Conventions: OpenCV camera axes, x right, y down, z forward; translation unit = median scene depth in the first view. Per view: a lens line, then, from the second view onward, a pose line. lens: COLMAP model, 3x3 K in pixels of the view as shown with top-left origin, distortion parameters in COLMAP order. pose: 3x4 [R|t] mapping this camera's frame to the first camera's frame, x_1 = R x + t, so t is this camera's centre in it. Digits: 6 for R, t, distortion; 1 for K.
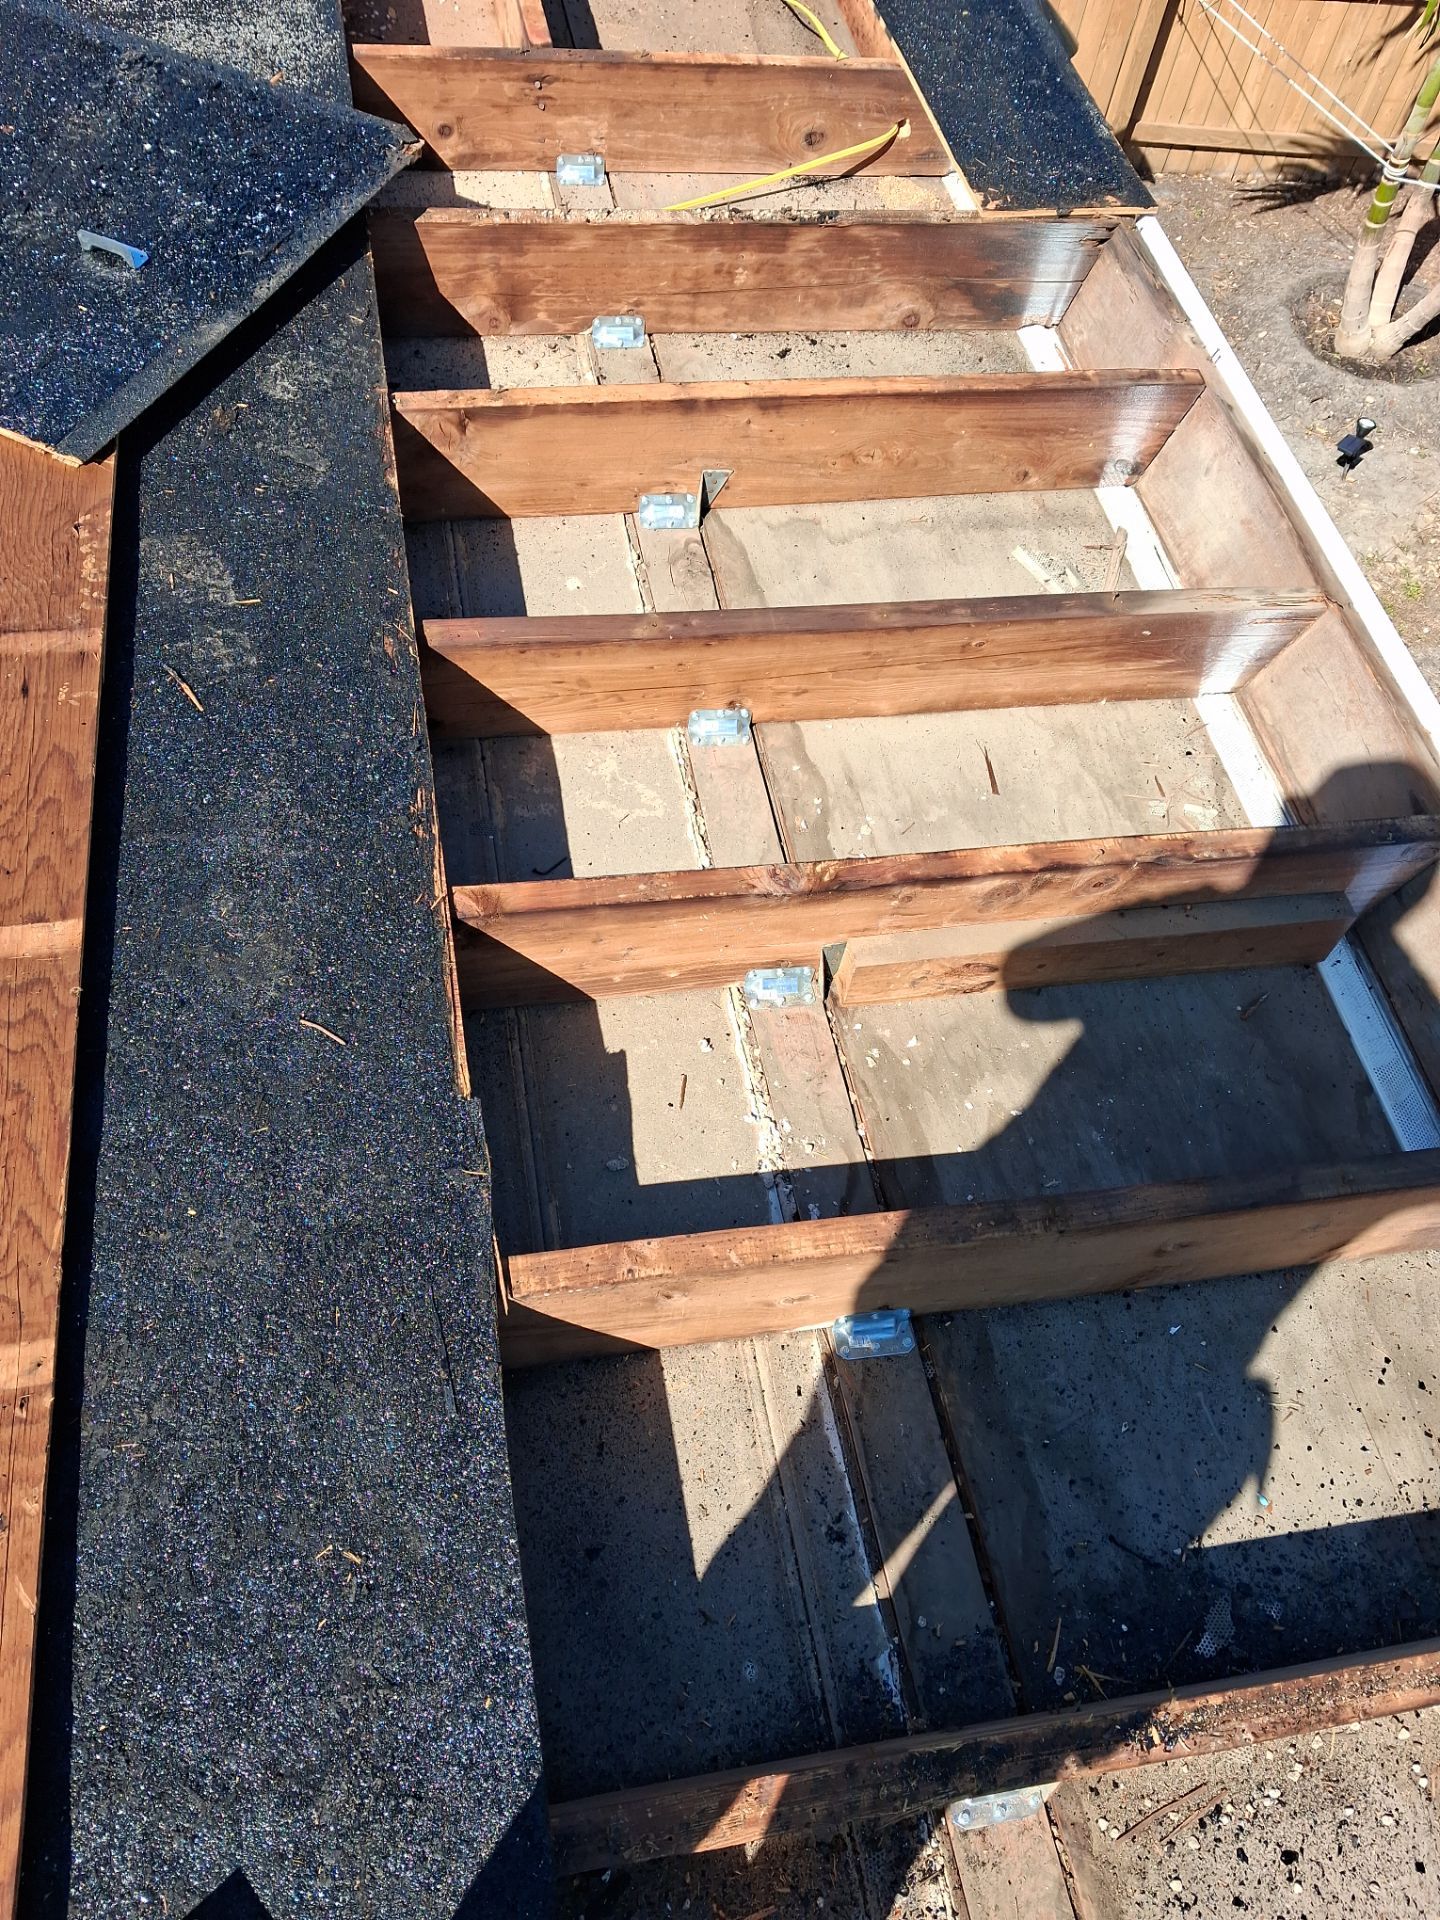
lens RADIAL K [[1601.3, 0, 720.0], [0, 1601.3, 960.0], [0, 0, 1]] dist [0.145237, -0.206212]
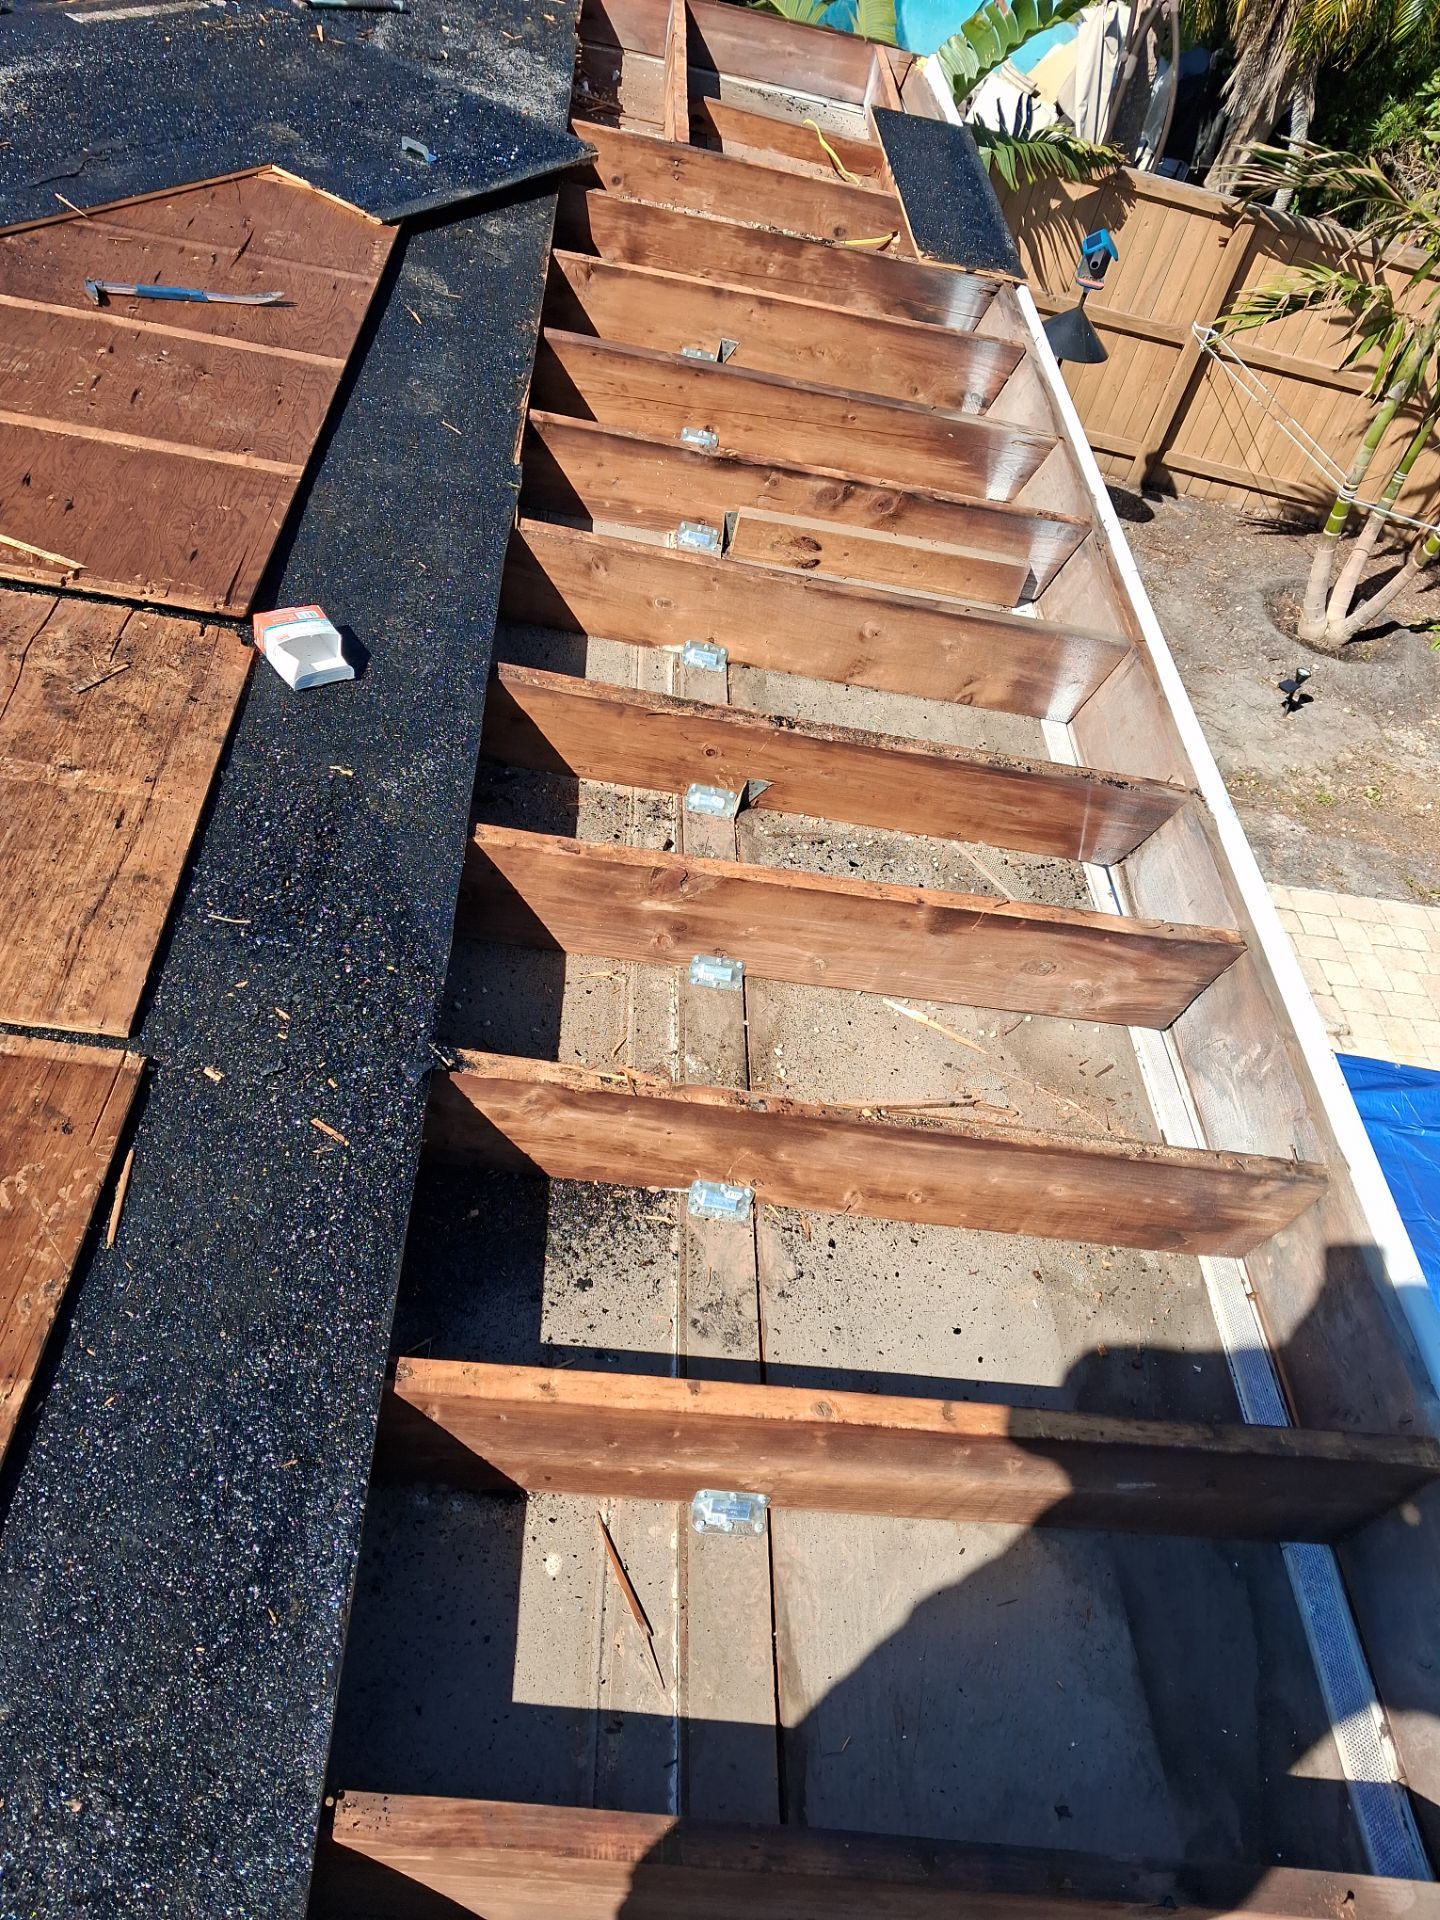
lens RADIAL K [[1531.2, 0, 728.1], [0, 1531.2, 901.1], [0, 0, 1]] dist [0.118634, -0.183246]
pose [[0.982824, 0.178265, -0.047738, 0.154680], [-0.184310, 0.961261, -0.204956, 0.517079], [0.009353, 0.210234, 0.977606, -0.401550]]
